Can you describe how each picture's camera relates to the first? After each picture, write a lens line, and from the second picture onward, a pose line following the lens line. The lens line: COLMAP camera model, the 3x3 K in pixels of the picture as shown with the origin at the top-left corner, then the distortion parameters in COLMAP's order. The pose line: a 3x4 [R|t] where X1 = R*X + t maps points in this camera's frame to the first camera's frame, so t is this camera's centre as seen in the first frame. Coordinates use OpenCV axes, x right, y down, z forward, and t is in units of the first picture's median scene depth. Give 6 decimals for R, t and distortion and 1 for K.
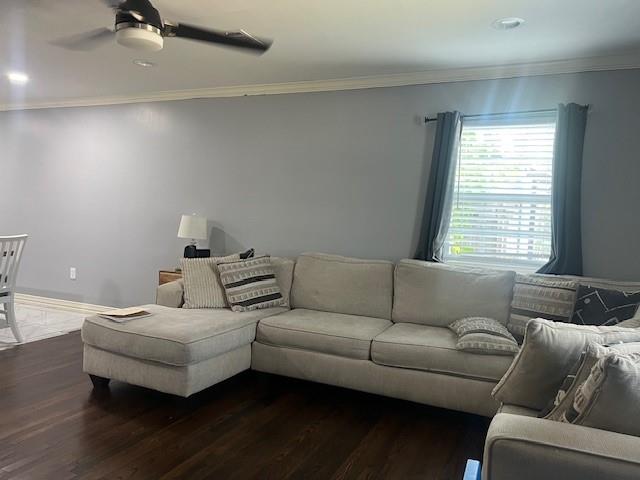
lens RADIAL K [[493.0, 0, 321.1], [0, 493.0, 236.6], [0, 0, 1]] dist [0.045211, -0.059306]
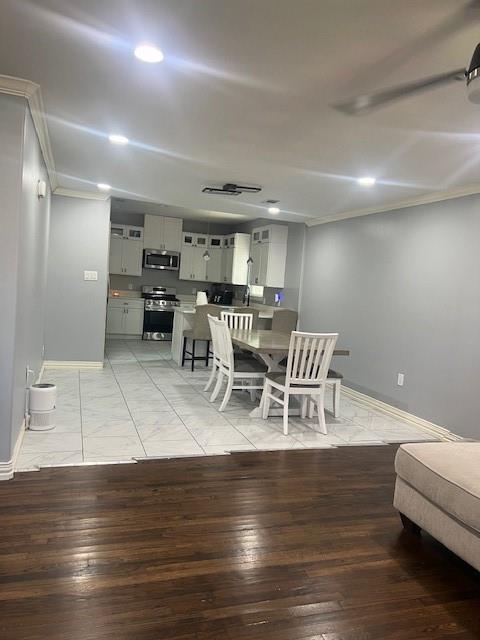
lens RADIAL K [[493.0, 0, 242.8], [0, 493.0, 316.7], [0, 0, 1]] dist [0.045211, -0.059306]
pose [[0.696713, 0.064983, -0.714401, -0.069489], [-0.094034, 0.995568, -0.001148, -0.028977], [0.711160, 0.067977, 0.699736, 0.194887]]
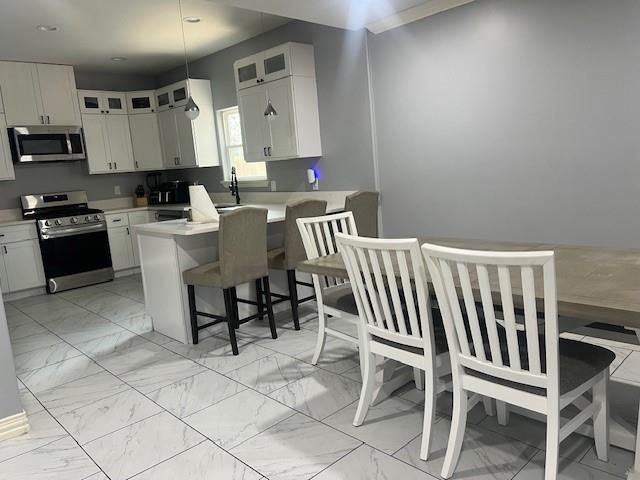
lens RADIAL K [[493.0, 0, 319.6], [0, 493.0, 240.3], [0, 0, 1]] dist [0.045211, -0.059306]
pose [[0.923968, -0.048124, -0.379431, -1.784506], [0.087814, 0.992243, 0.087992, -0.107543], [0.372253, -0.114621, 0.921026, 0.993934]]
